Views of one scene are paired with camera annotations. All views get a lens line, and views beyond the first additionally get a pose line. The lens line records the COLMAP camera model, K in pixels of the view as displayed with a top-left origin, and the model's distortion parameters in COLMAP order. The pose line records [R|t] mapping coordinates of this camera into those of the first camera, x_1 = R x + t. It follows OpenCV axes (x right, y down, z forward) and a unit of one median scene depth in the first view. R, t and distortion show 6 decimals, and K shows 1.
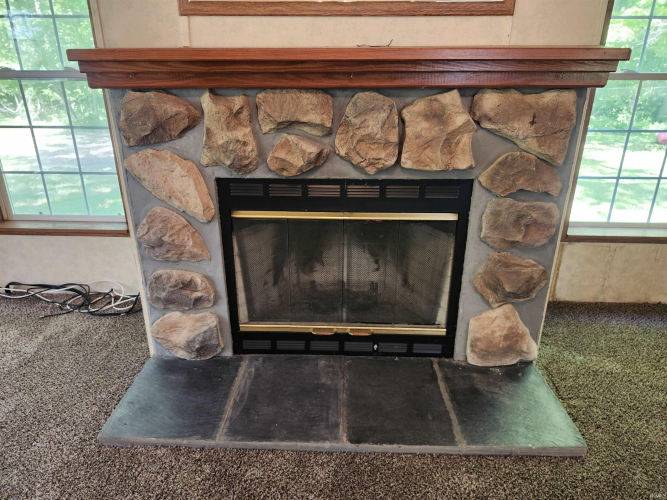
lens RADIAL K [[460.9, 0, 331.2], [0, 460.9, 252.0], [0, 0, 1]] dist [0.111628, -0.143261]
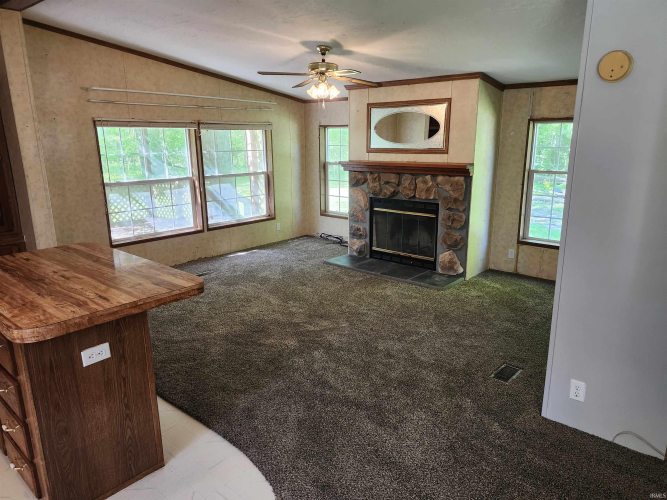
lens RADIAL K [[460.9, 0, 331.2], [0, 460.9, 252.0], [0, 0, 1]] dist [0.111628, -0.143261]
pose [[0.767769, 0.147989, -0.623402, 1.755230], [-0.233810, 0.970578, -0.057550, 0.506168], [0.596543, 0.189943, 0.779781, -1.771535]]
